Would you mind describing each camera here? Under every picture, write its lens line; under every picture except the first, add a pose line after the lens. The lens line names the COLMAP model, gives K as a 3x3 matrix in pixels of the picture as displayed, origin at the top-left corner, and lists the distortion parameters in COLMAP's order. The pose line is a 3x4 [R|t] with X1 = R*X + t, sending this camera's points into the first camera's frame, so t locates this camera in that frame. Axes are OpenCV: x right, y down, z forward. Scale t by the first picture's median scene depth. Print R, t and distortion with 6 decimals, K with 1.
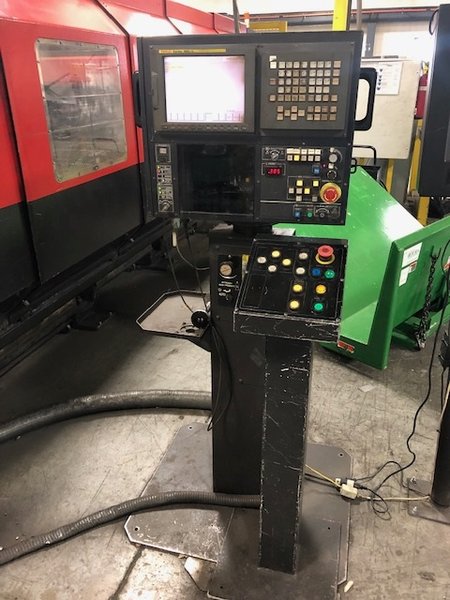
lens RADIAL K [[488.9, 0, 227.2], [0, 488.9, 298.5], [0, 0, 1]] dist [0.027295, -0.037039]
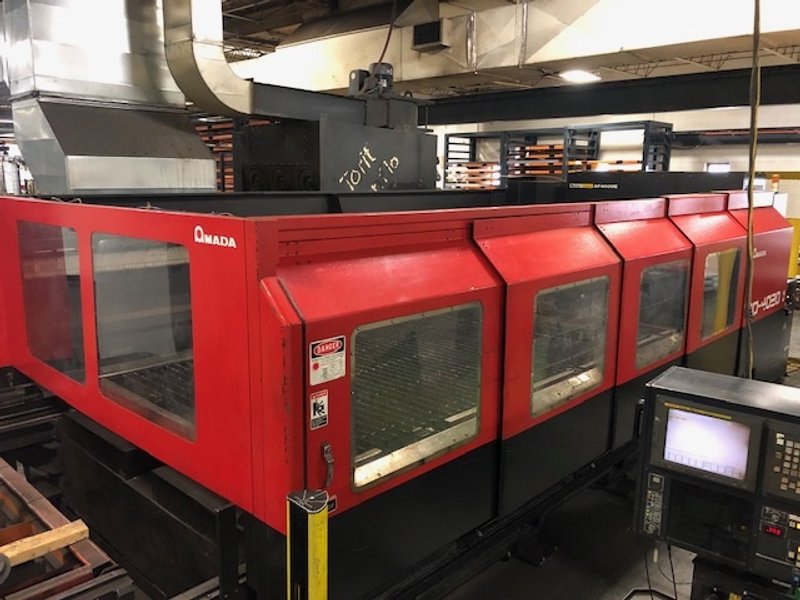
lens RADIAL K [[651.9, 0, 393.7], [0, 651.9, 299.6], [0, 0, 1]] dist [0.027295, -0.037039]
pose [[0.887281, 0.100104, -0.450234, -0.036899], [-0.198725, 0.963880, -0.177322, -0.323631], [0.416221, 0.246807, 0.875126, -0.604720]]
